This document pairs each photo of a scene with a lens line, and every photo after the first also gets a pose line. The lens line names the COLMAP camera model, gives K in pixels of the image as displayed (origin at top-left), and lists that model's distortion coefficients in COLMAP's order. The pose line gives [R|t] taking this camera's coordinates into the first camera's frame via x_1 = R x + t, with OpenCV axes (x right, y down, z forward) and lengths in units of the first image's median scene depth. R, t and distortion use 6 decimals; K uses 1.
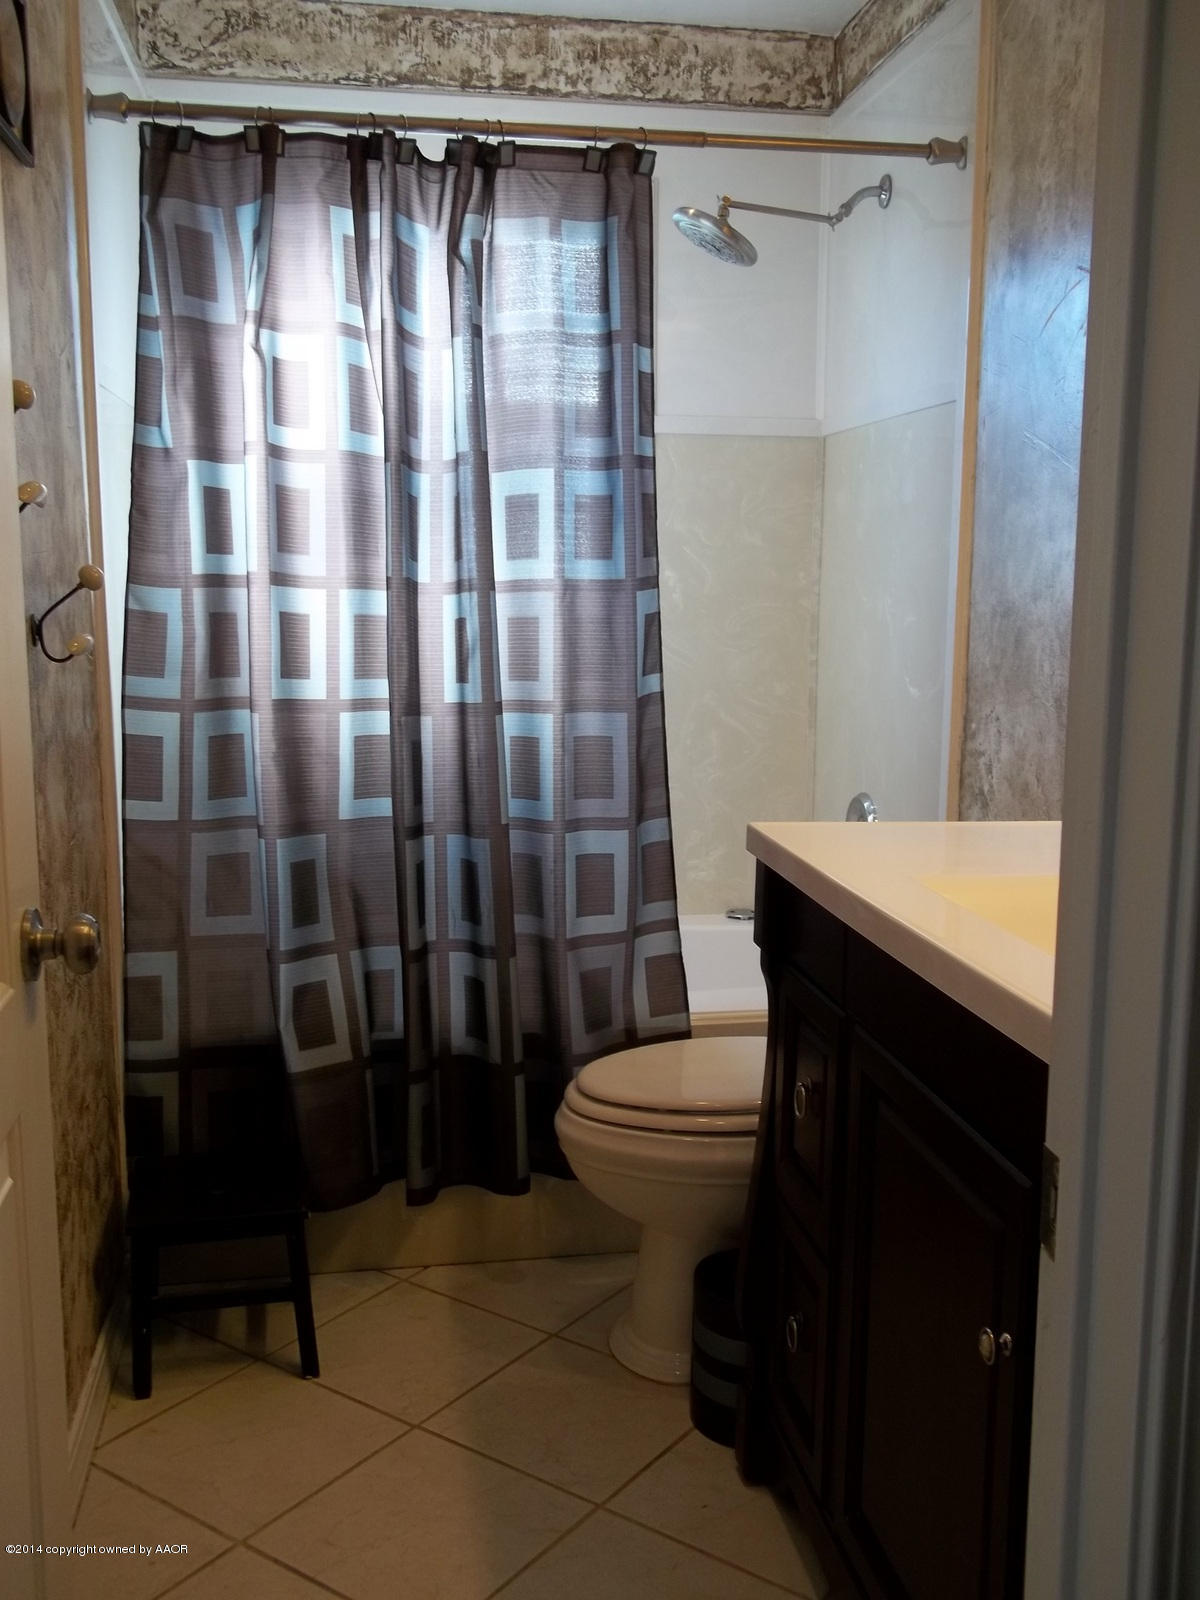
lens RADIAL K [[1576.3, 0, 611.8], [0, 1576.3, 806.6], [0, 0, 1]] dist [0.020723, 0.000000]
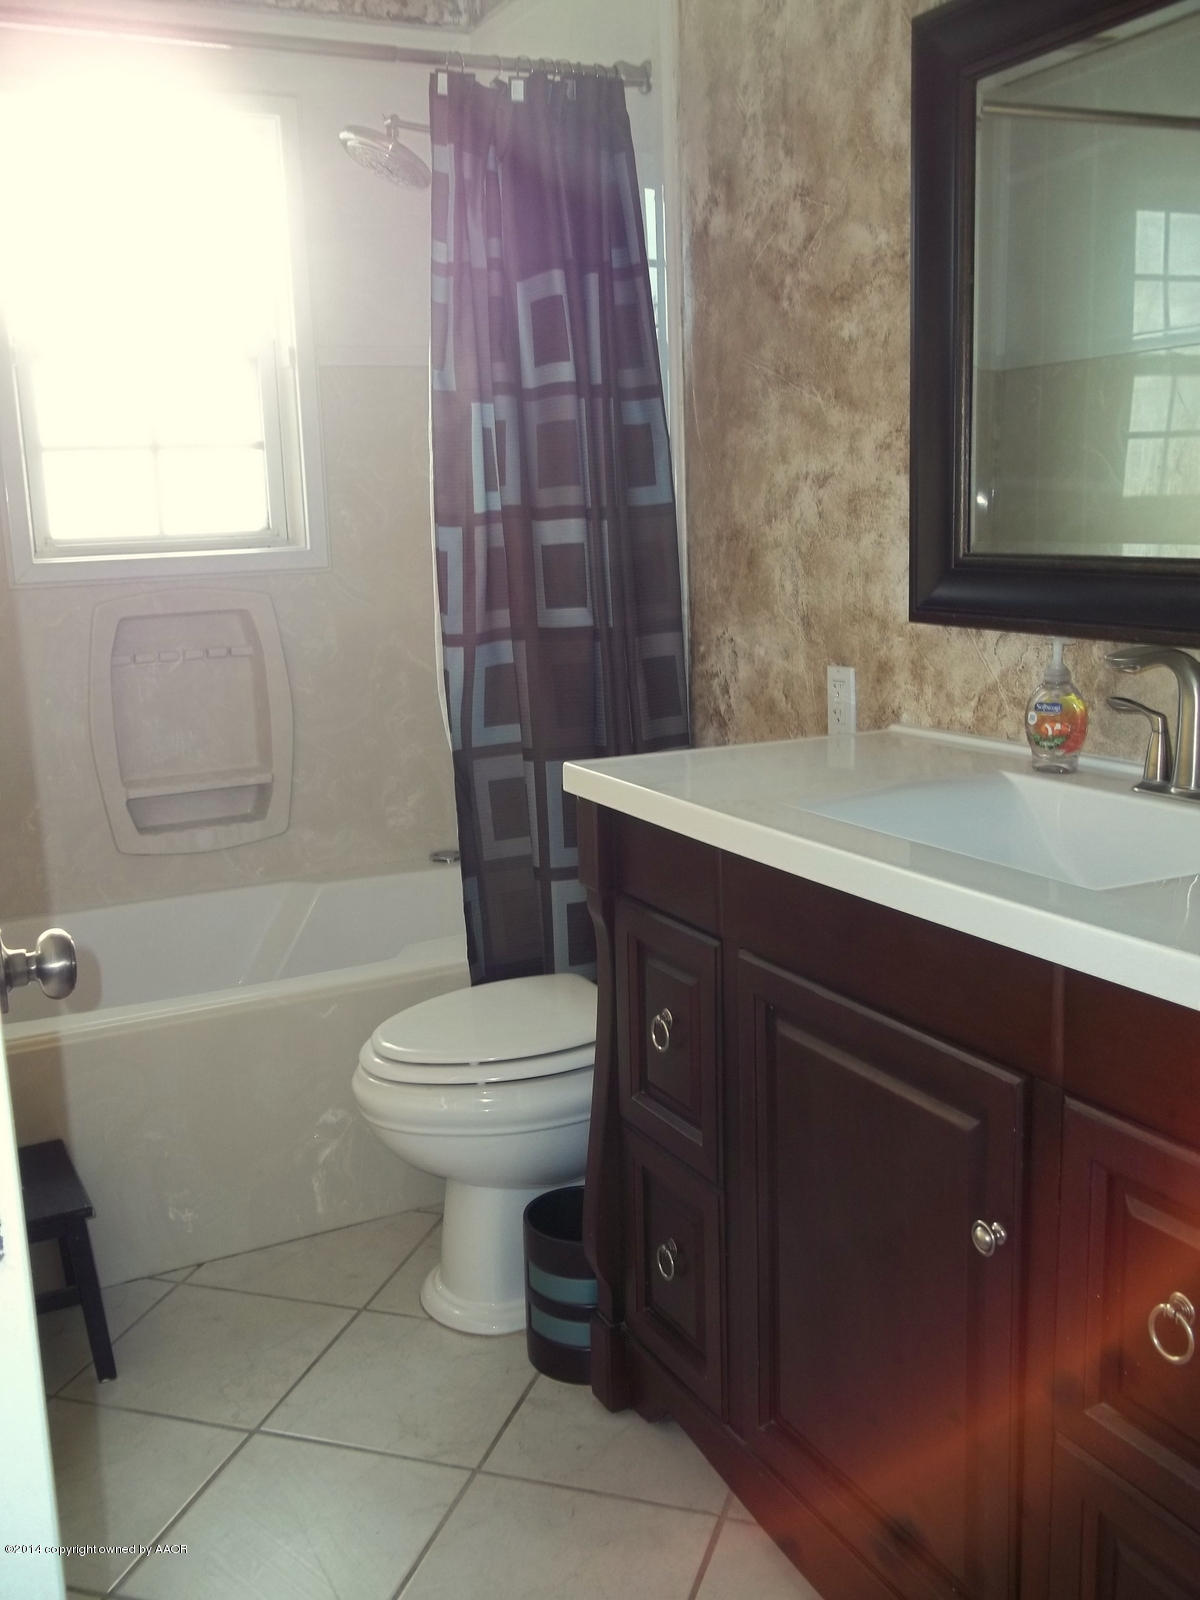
lens RADIAL K [[1576.3, 0, 598.5], [0, 1576.3, 799.2], [0, 0, 1]] dist [0.020723, 0.000000]
pose [[0.953220, -0.098162, 0.285894, -0.146006], [0.087253, 0.994896, 0.050683, -0.012382], [-0.289410, -0.023367, 0.956920, 0.041479]]
